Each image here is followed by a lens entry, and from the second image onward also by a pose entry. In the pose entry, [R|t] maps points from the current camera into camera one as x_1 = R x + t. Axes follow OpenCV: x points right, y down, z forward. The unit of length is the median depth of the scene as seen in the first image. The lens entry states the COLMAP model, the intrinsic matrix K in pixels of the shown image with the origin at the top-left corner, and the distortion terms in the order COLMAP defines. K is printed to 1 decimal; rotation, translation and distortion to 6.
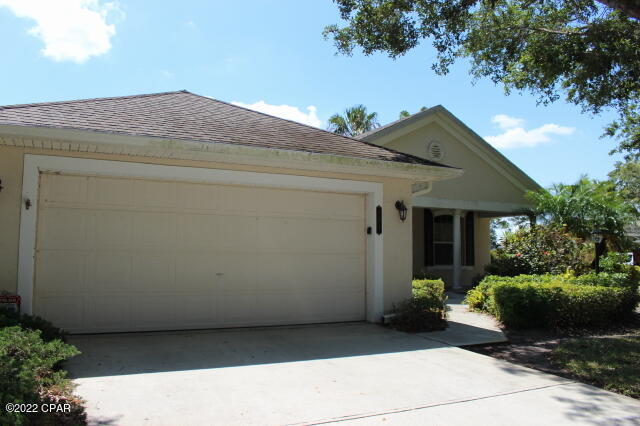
lens RADIAL K [[530.2, 0, 320.0], [0, 530.2, 213.0], [0, 0, 1]] dist [-0.124731, 0.008041]
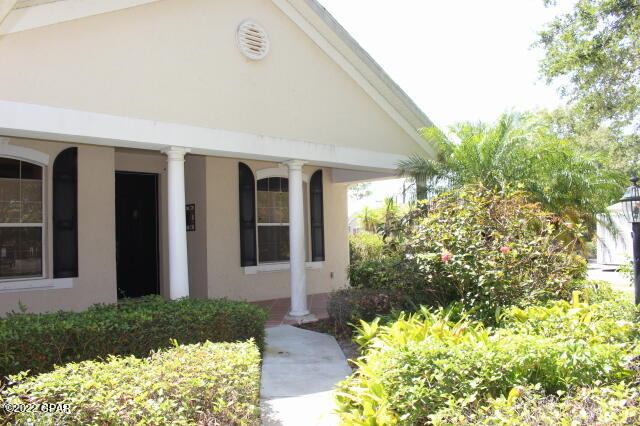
lens RADIAL K [[530.2, 0, 320.0], [0, 530.2, 213.0], [0, 0, 1]] dist [-0.124731, 0.008041]
pose [[0.954766, -0.019746, 0.296701, 0.113846], [0.007599, 0.999087, 0.042039, 0.019950], [-0.297260, -0.037883, 0.954045, 0.440230]]
